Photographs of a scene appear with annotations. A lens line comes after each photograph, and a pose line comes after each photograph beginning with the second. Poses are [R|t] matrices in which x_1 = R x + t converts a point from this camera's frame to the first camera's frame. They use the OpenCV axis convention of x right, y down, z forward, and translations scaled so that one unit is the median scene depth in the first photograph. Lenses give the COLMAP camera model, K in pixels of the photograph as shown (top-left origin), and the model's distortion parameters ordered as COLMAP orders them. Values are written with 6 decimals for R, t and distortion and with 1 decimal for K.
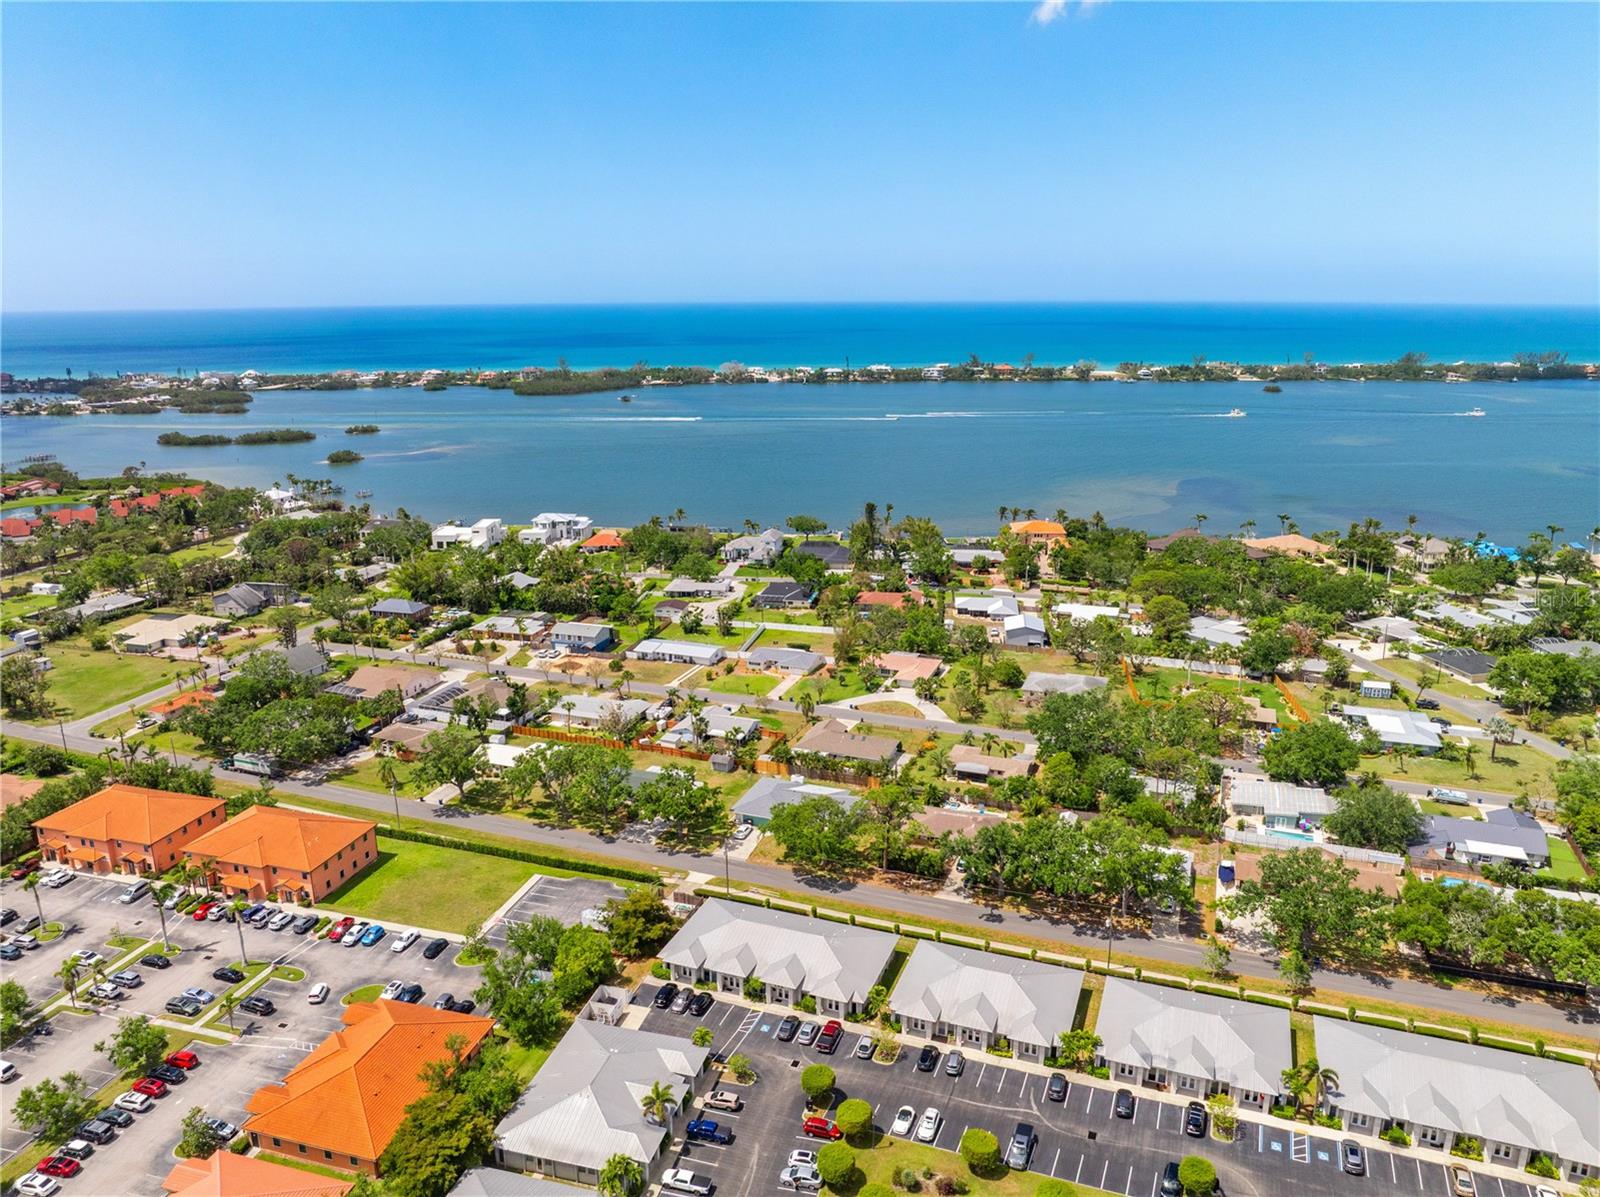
lens RADIAL K [[1123.8, 0, 800.0], [0, 1123.8, 598.5], [0, 0, 1]] dist [-0.027080, -0.023902]
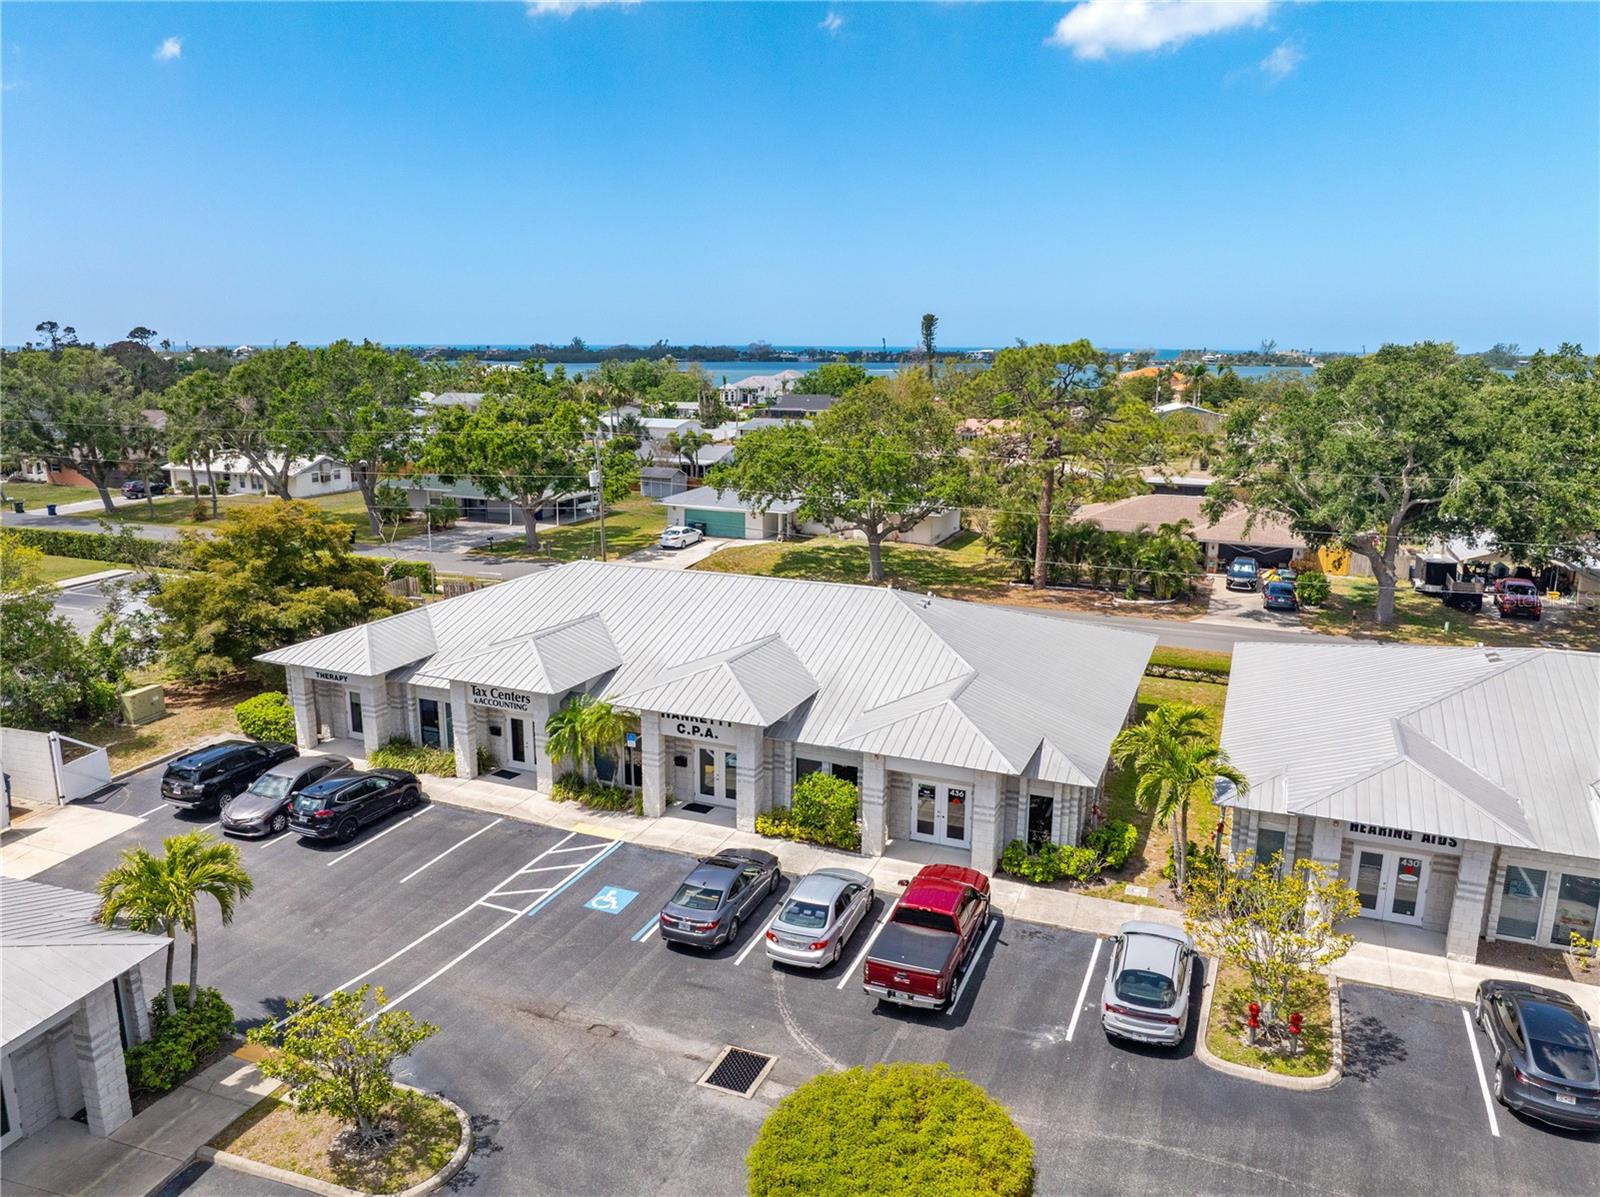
lens RADIAL K [[1126.4, 0, 800.0], [0, 1126.4, 598.5], [0, 0, 1]] dist [-0.047556, 0.018677]
pose [[0.999514, 0.017094, -0.026070, 0.006049], [-0.018113, 0.999061, -0.039356, 0.263122], [0.025373, 0.039809, 0.998885, 0.620723]]
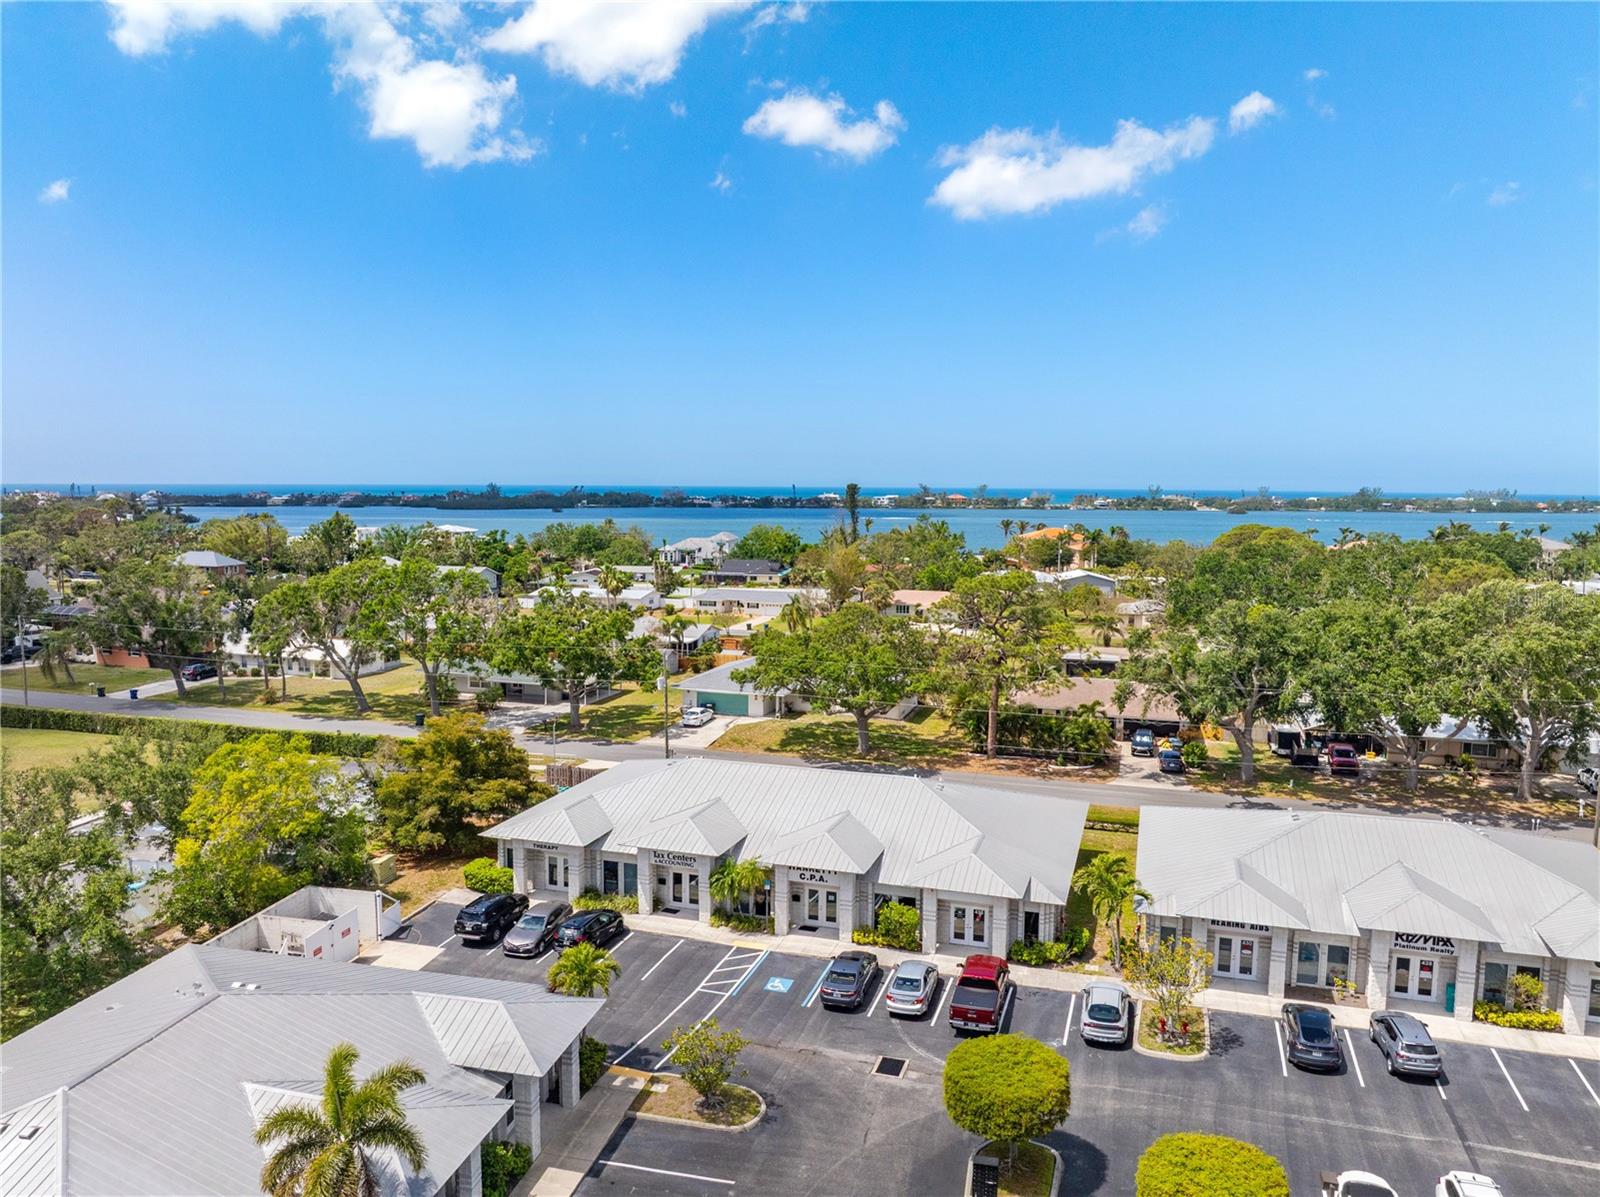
lens RADIAL K [[1126.4, 0, 800.0], [0, 1126.4, 598.5], [0, 0, 1]] dist [-0.047556, 0.018677]
pose [[0.998482, 0.006147, 0.054736, -0.034219], [0.002720, 0.987037, -0.160469, 0.253348], [-0.055012, 0.160374, 0.985522, 0.509580]]
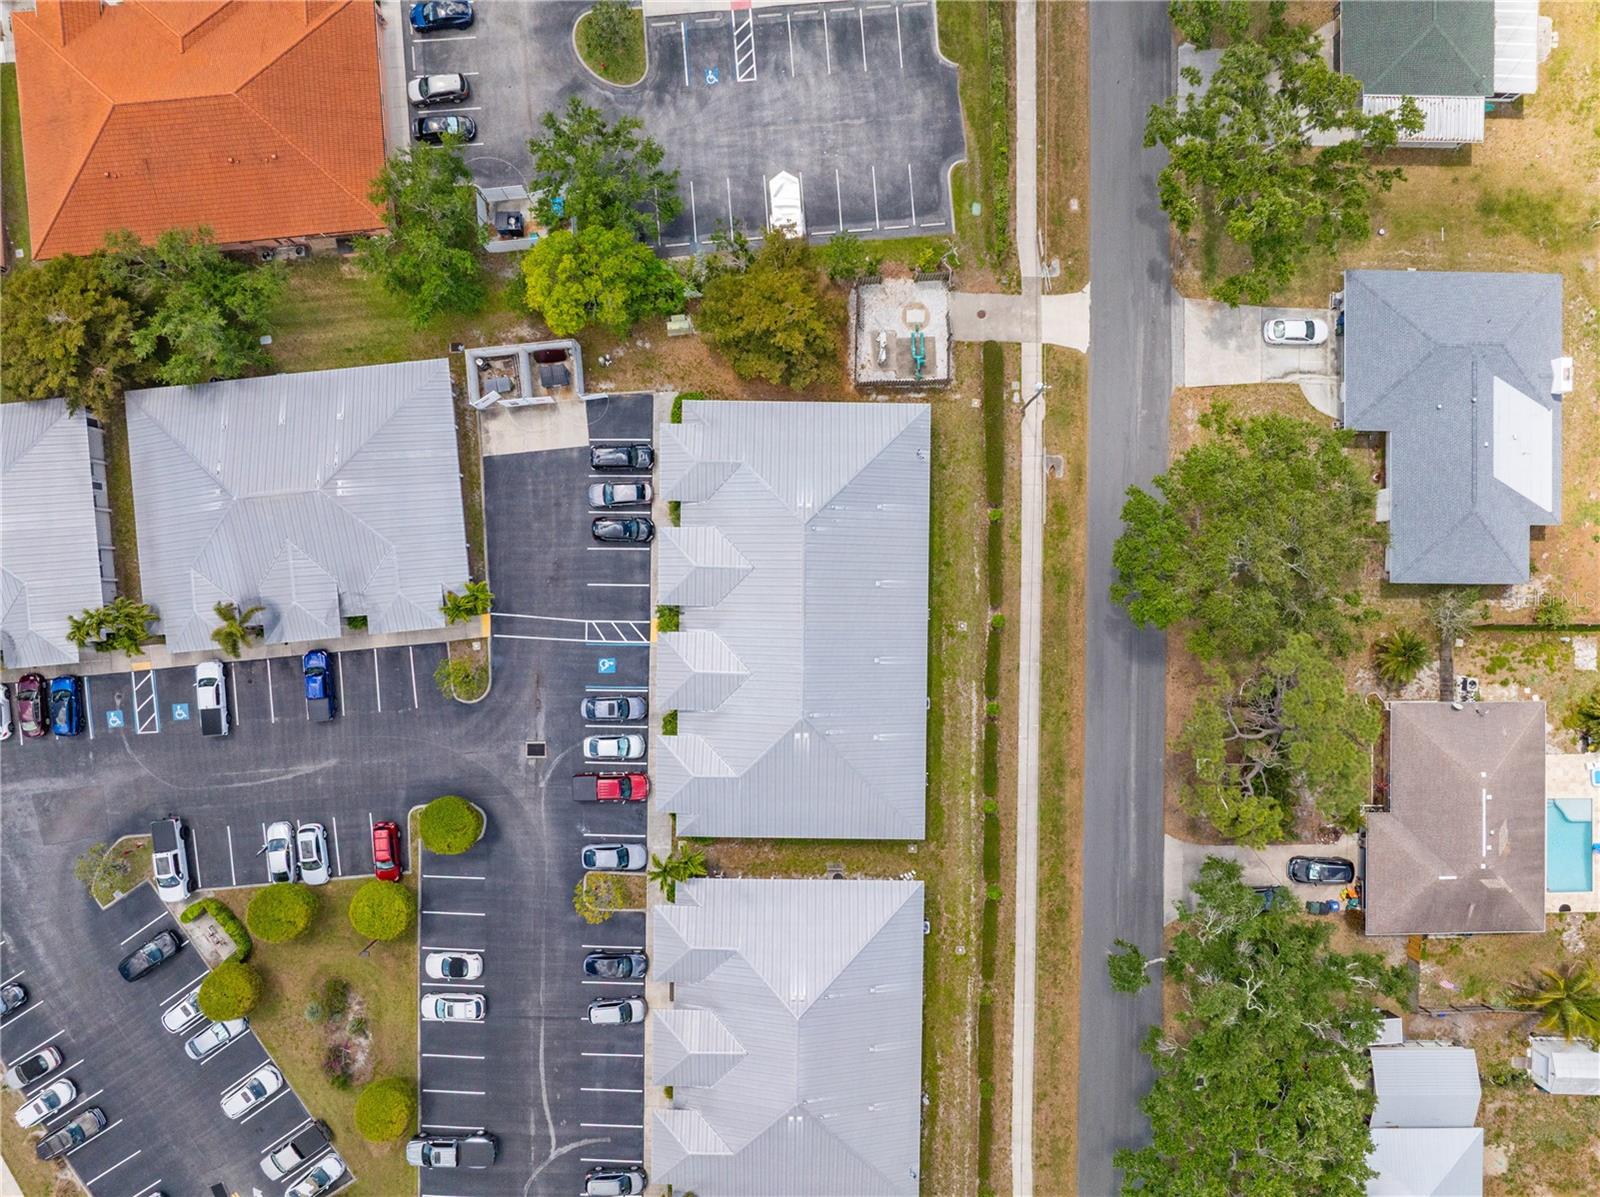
lens RADIAL K [[1126.4, 0, 800.0], [0, 1126.4, 598.5], [0, 0, 1]] dist [-0.047556, 0.018677]
pose [[0.345928, 0.938258, 0.002490, -0.023785], [-0.242796, 0.086952, 0.966173, -0.139994], [0.906303, -0.334830, 0.257884, 0.745202]]
